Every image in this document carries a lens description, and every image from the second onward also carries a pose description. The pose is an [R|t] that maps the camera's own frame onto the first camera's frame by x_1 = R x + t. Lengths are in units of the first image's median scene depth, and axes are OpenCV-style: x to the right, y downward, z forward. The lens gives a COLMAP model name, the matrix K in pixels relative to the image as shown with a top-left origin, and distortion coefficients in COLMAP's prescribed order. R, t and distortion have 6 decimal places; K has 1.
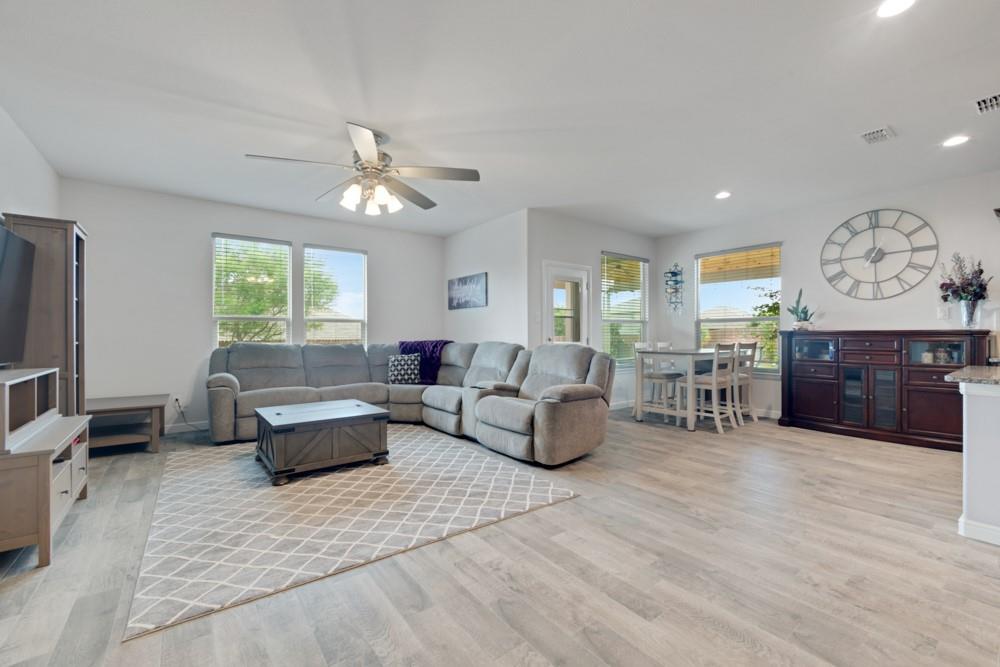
lens RADIAL K [[420.0, 0, 500.0], [0, 420.0, 333.5], [0, 0, 1]] dist [-0.004360, -0.000034]
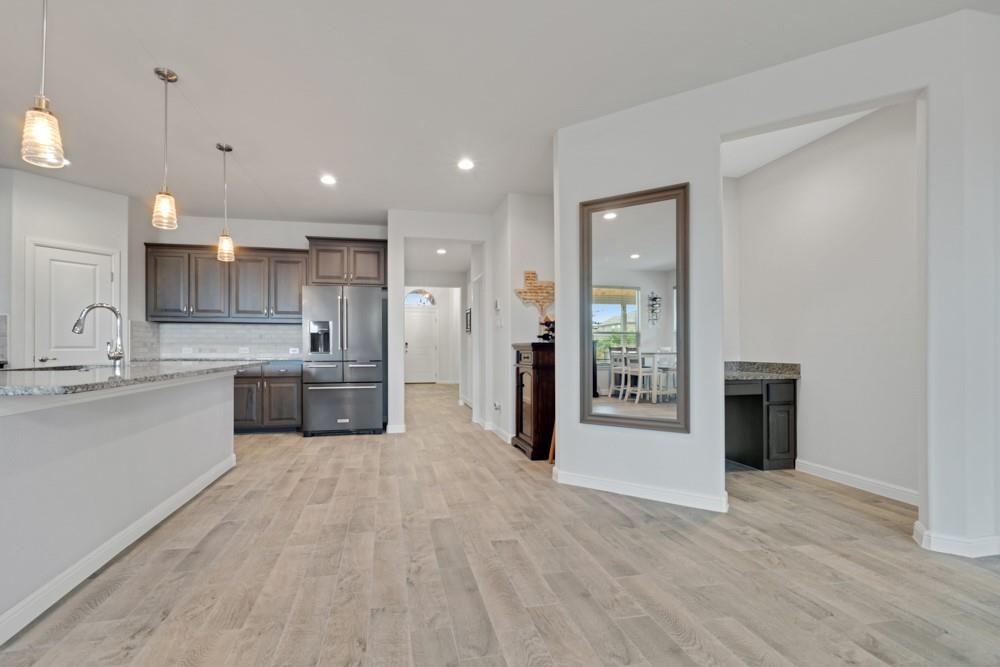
lens RADIAL K [[430.2, 0, 476.3], [0, 430.2, 344.3], [0, 0, 1]] dist [-0.002271, -0.000065]
pose [[-0.894927, 0.003420, 0.446199, 0.109941], [0.000119, 0.999972, -0.007426, 0.022674], [-0.446212, -0.006592, -0.894903, 0.658795]]
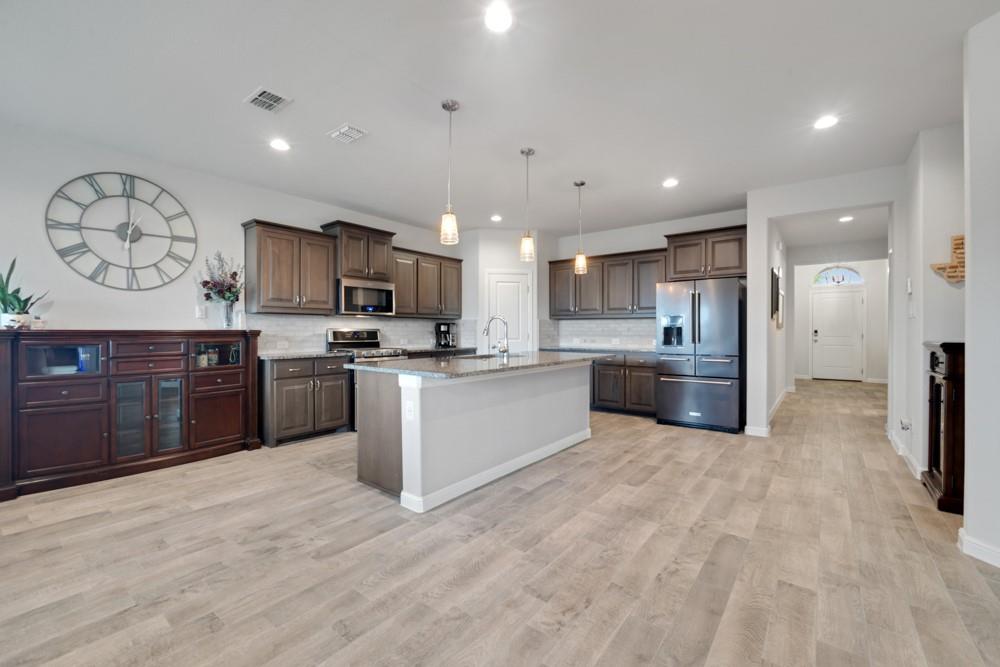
lens RADIAL K [[420.0, 0, 500.0], [0, 420.0, 333.5], [0, 0, 1]] dist [-0.004360, -0.000034]
pose [[-0.253236, -0.004106, 0.967396, -0.026992], [-0.000021, 0.999991, 0.004238, -0.004937], [-0.967405, 0.001053, -0.253234, 0.577641]]
